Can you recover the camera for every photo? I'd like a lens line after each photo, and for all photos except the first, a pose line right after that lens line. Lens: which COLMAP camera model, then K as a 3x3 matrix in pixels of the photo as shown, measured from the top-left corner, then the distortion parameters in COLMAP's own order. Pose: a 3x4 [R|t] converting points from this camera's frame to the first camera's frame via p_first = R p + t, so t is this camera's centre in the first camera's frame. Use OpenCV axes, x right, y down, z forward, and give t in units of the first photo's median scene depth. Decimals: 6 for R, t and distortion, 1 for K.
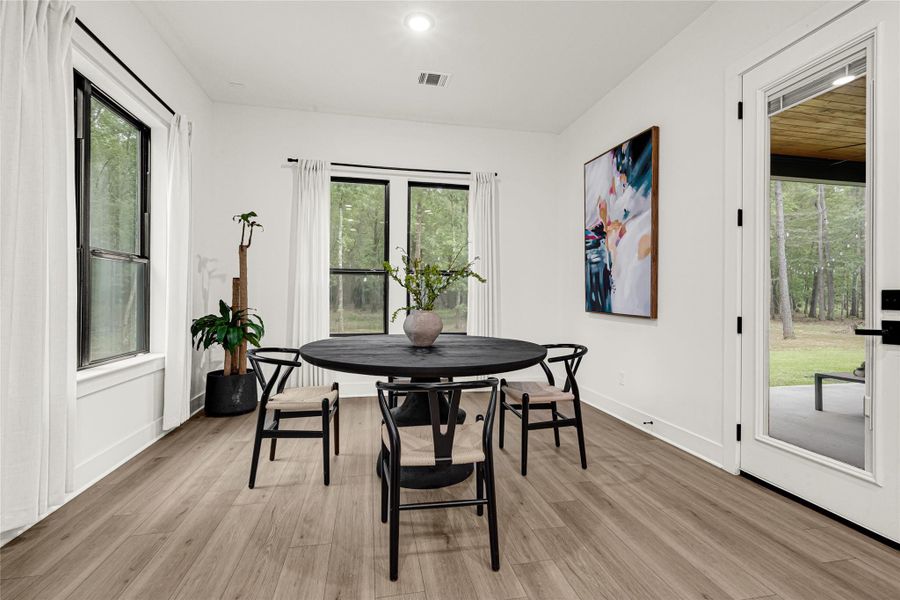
lens RADIAL K [[401.9, 0, 450.0], [0, 401.9, 300.0], [0, 0, 1]] dist [-0.000828, -0.000044]
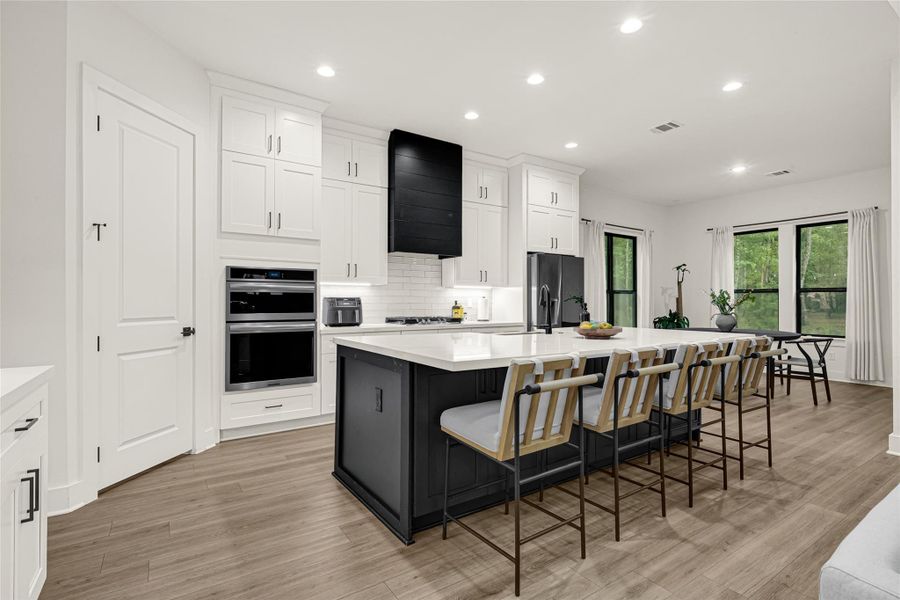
lens RADIAL K [[433.6, 0, 450.0], [0, 433.6, 300.0], [0, 0, 1]] dist [-0.000805, -0.000019]
pose [[0.383724, -0.014084, -0.923340, 1.008366], [0.003896, 0.999899, -0.013633, -0.021222], [0.923440, 0.001634, 0.383740, -0.844284]]
